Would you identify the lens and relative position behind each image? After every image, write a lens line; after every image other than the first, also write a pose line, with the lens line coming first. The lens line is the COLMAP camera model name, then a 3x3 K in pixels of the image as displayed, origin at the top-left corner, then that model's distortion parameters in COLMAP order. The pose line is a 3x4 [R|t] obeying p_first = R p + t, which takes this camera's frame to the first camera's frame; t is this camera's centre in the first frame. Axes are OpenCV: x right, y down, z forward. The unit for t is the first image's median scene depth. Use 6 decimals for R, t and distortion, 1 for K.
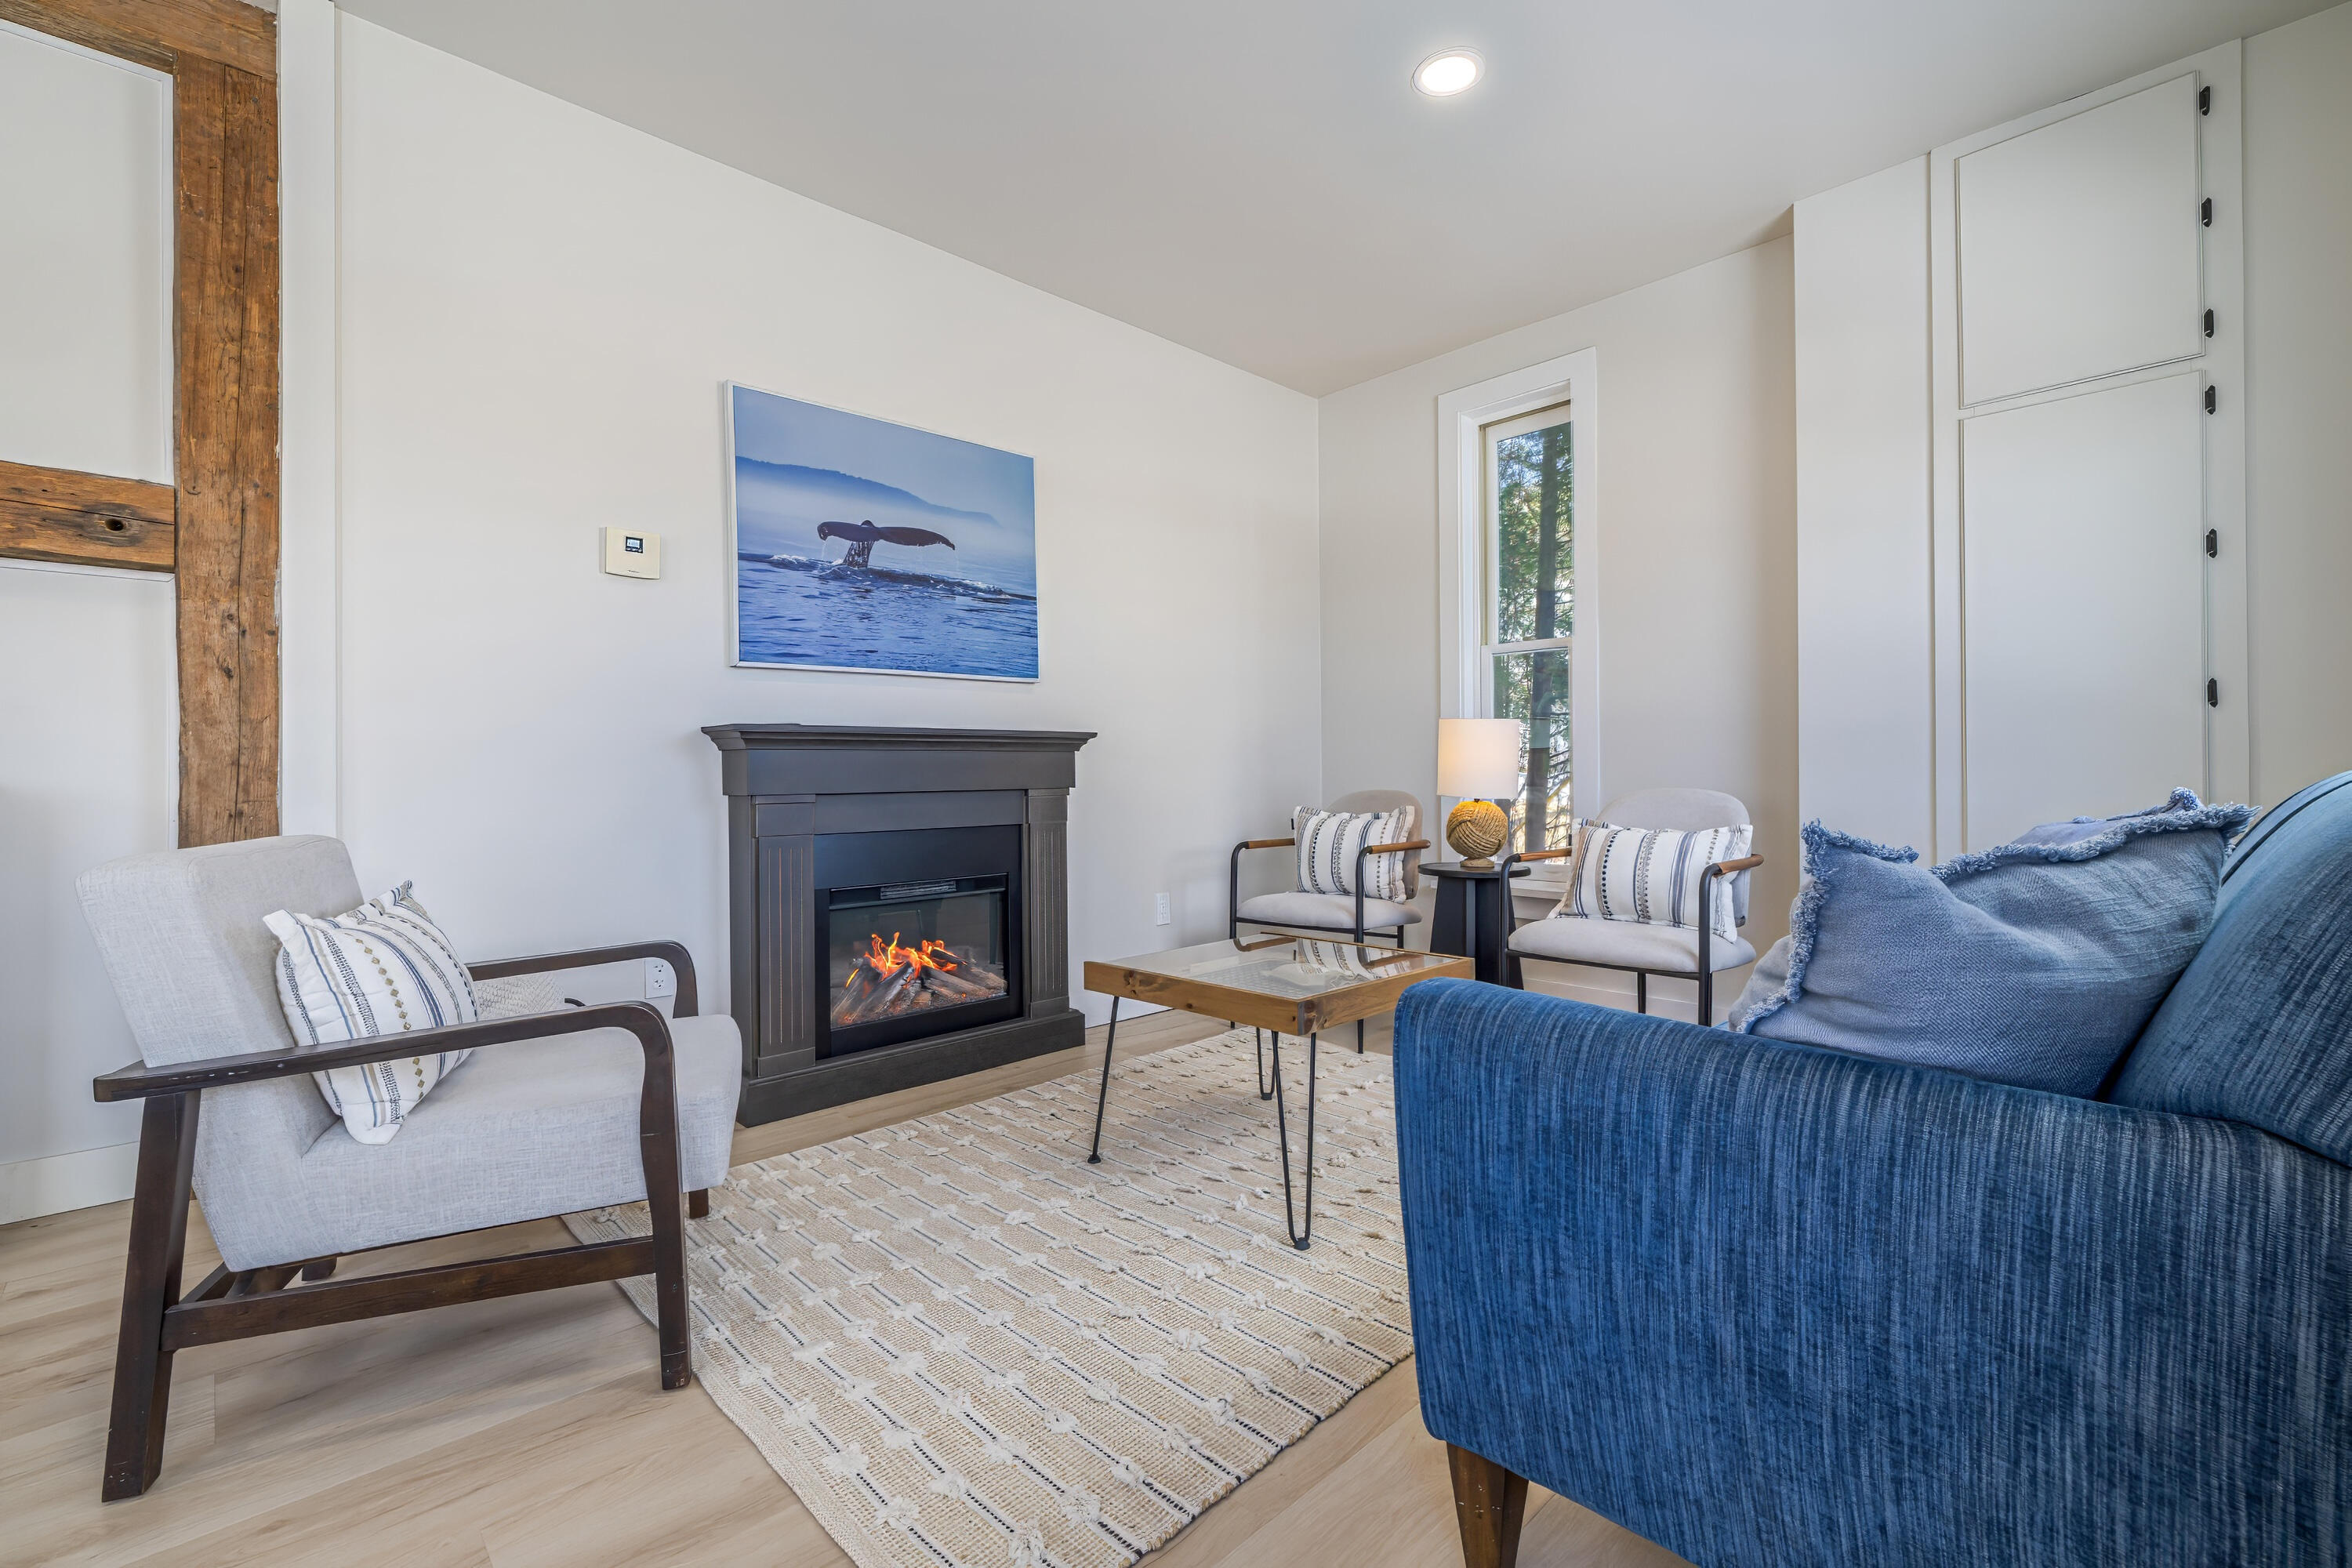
lens RADIAL K [[1008.5, 0, 1172.4], [0, 1008.5, 773.0], [0, 0, 1]] dist [0.000727, -0.000354]
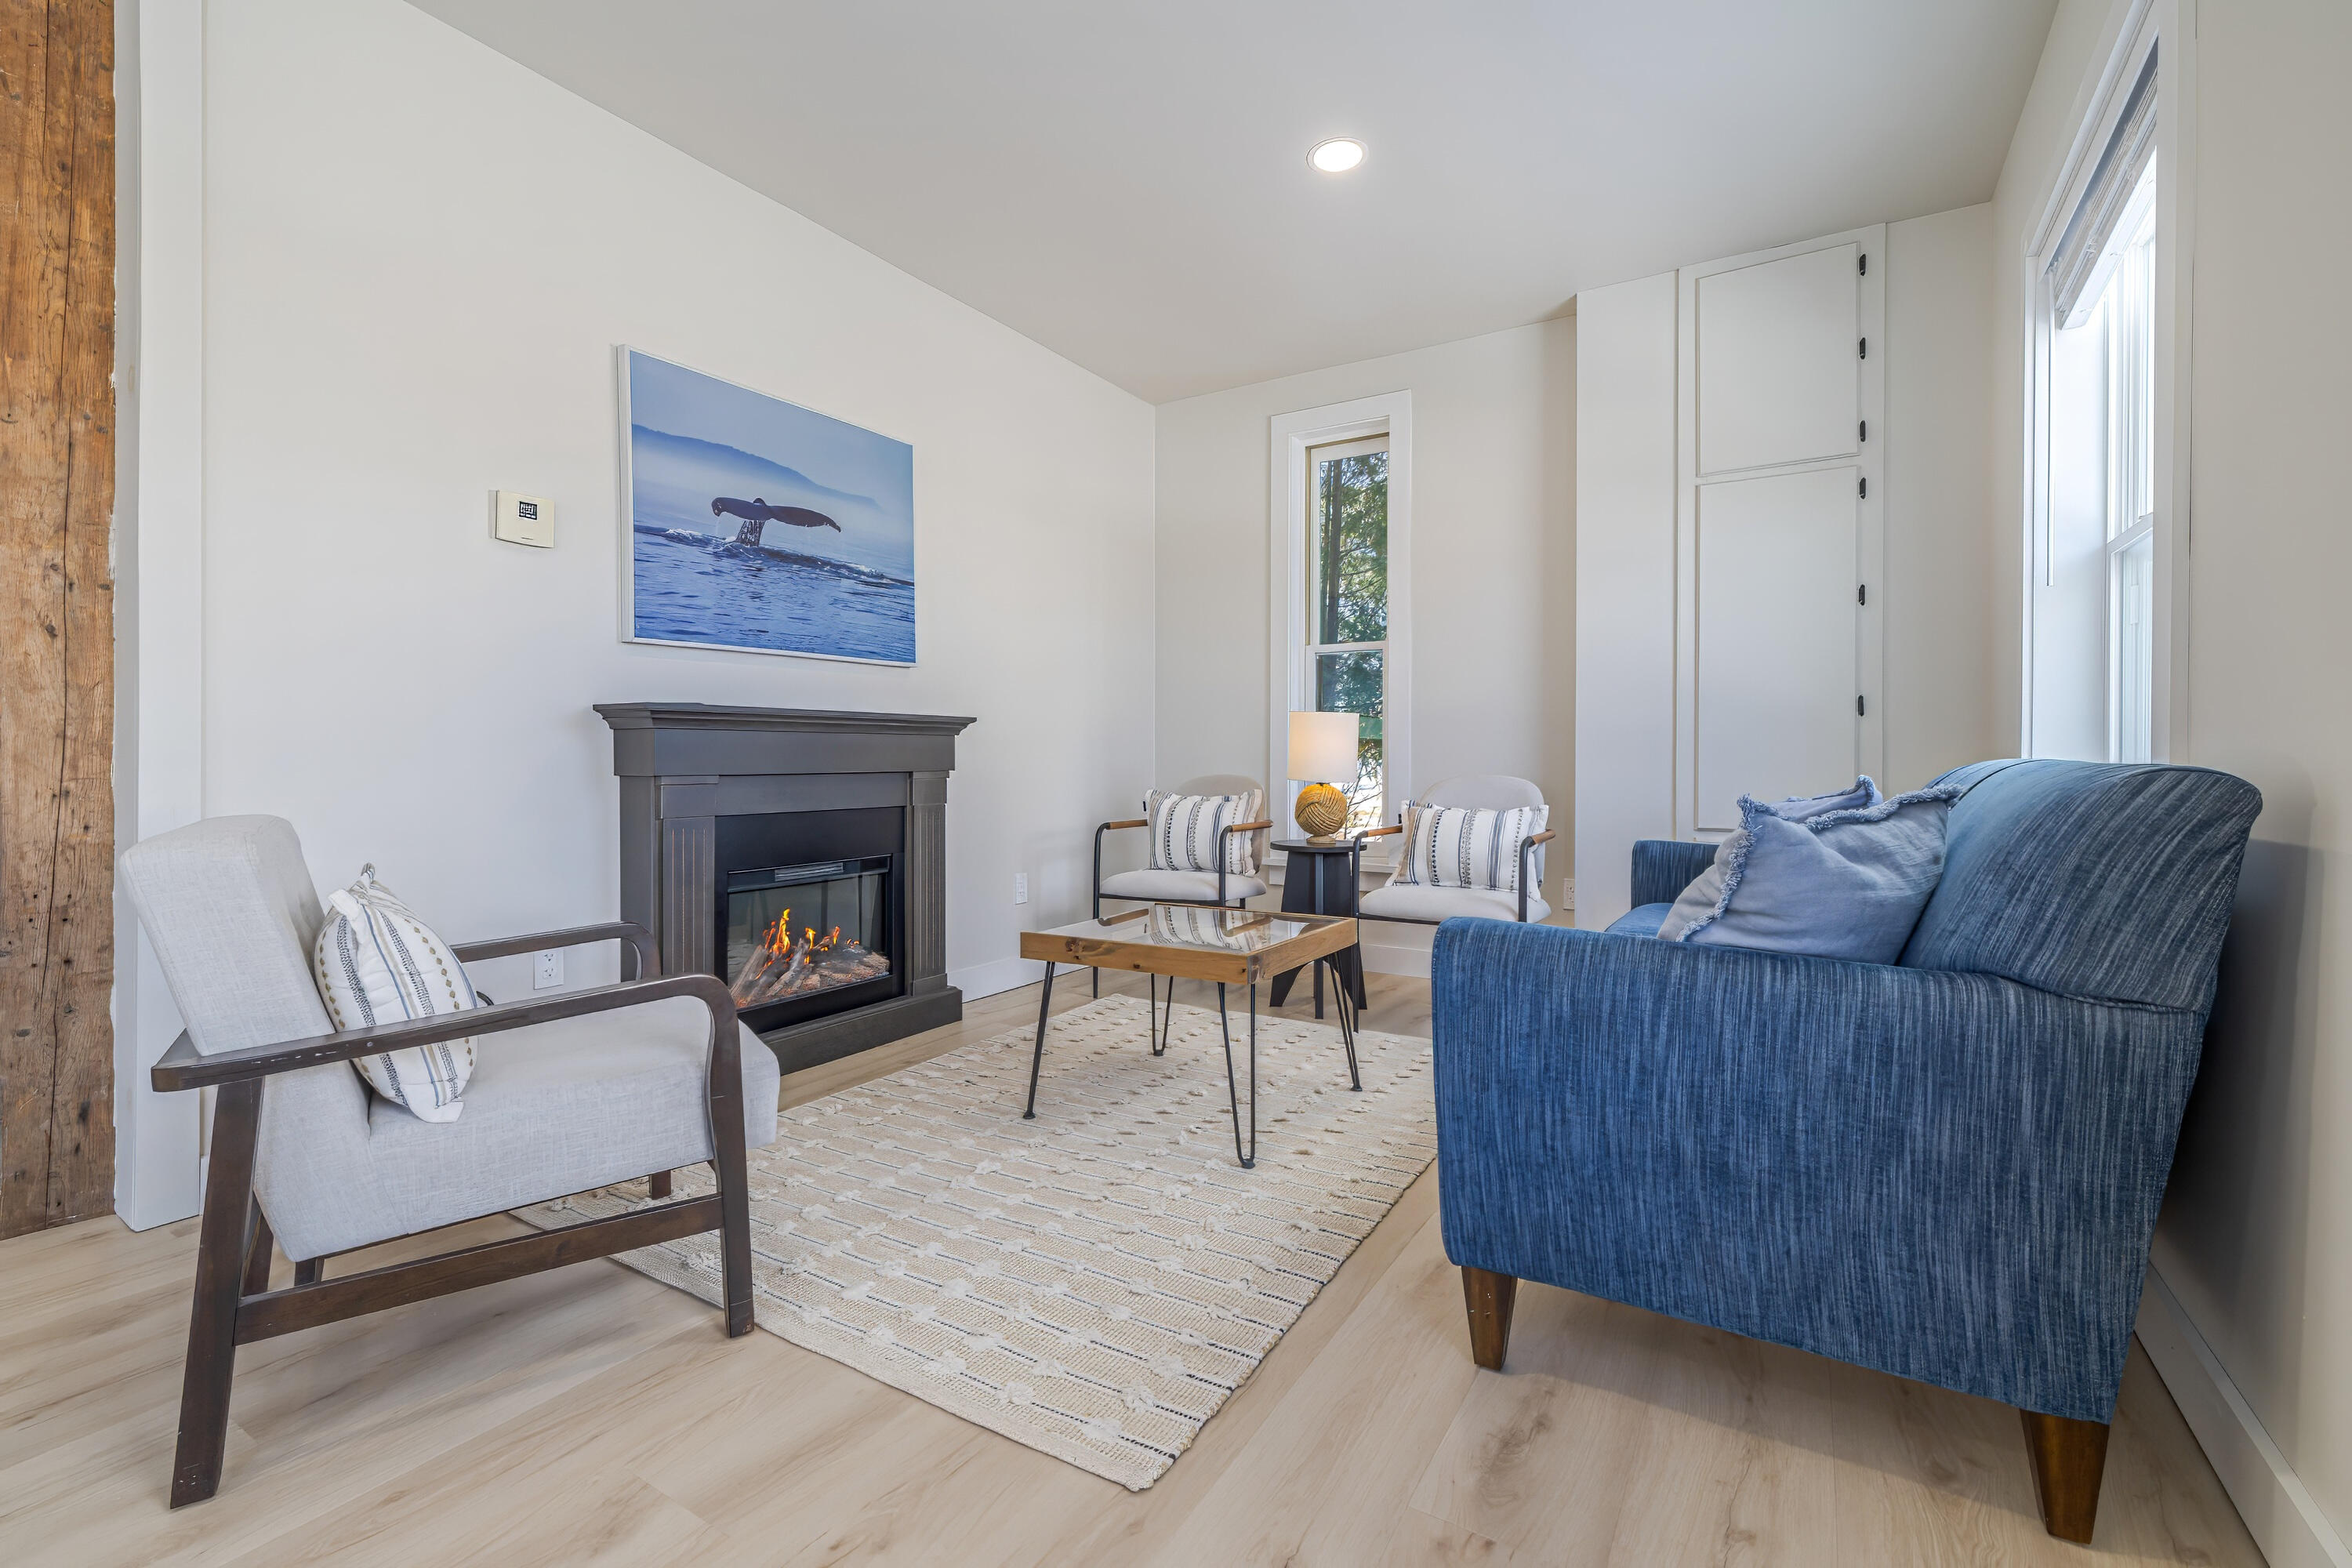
lens RADIAL K [[1021.1, 0, 1173.1], [0, 1021.1, 765.5], [0, 0, 1]] dist [0.001108, -0.000020]
pose [[0.967440, 0.008193, 0.252968, -0.222597], [-0.009929, 0.999935, 0.005587, 0.001930], [-0.252906, -0.007917, 0.967458, -0.097671]]
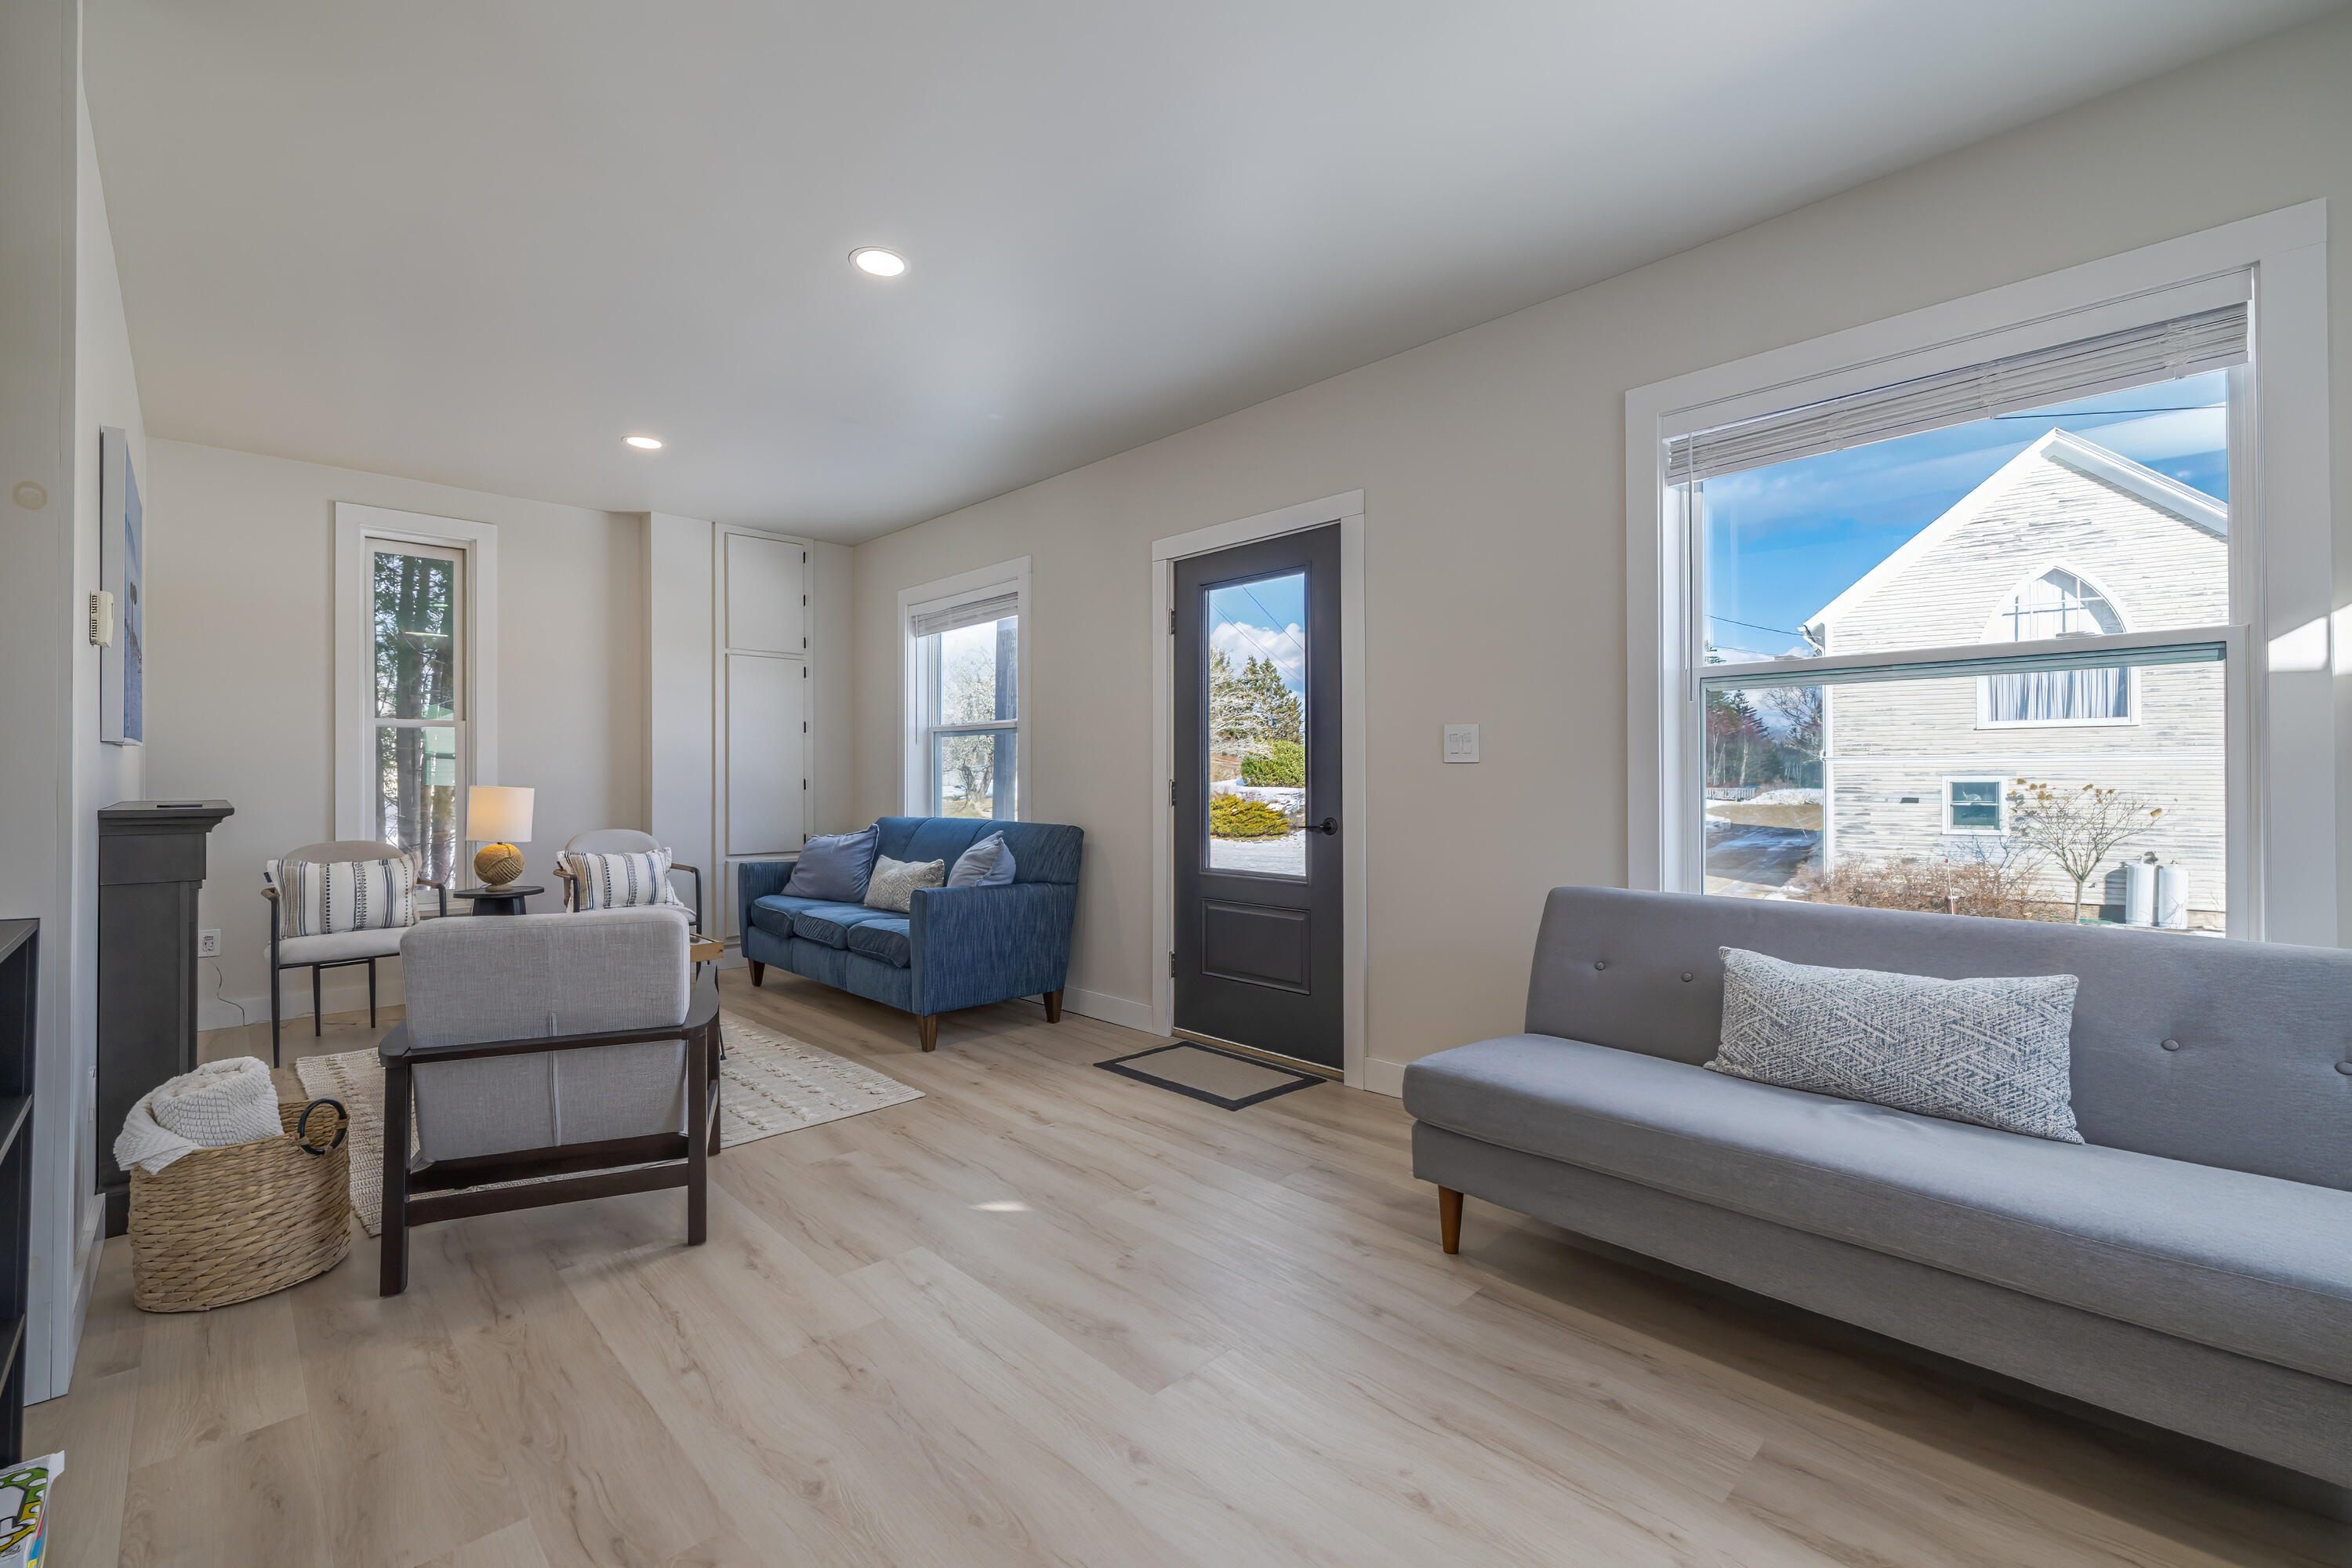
lens RADIAL K [[1008.5, 0, 1172.4], [0, 1008.5, 773.0], [0, 0, 1]] dist [0.000727, -0.000354]
pose [[-0.007578, 0.011751, 0.999902, -1.709296], [-0.000907, 0.999930, -0.011758, -0.085221], [-0.999971, -0.000996, -0.007567, 0.074883]]
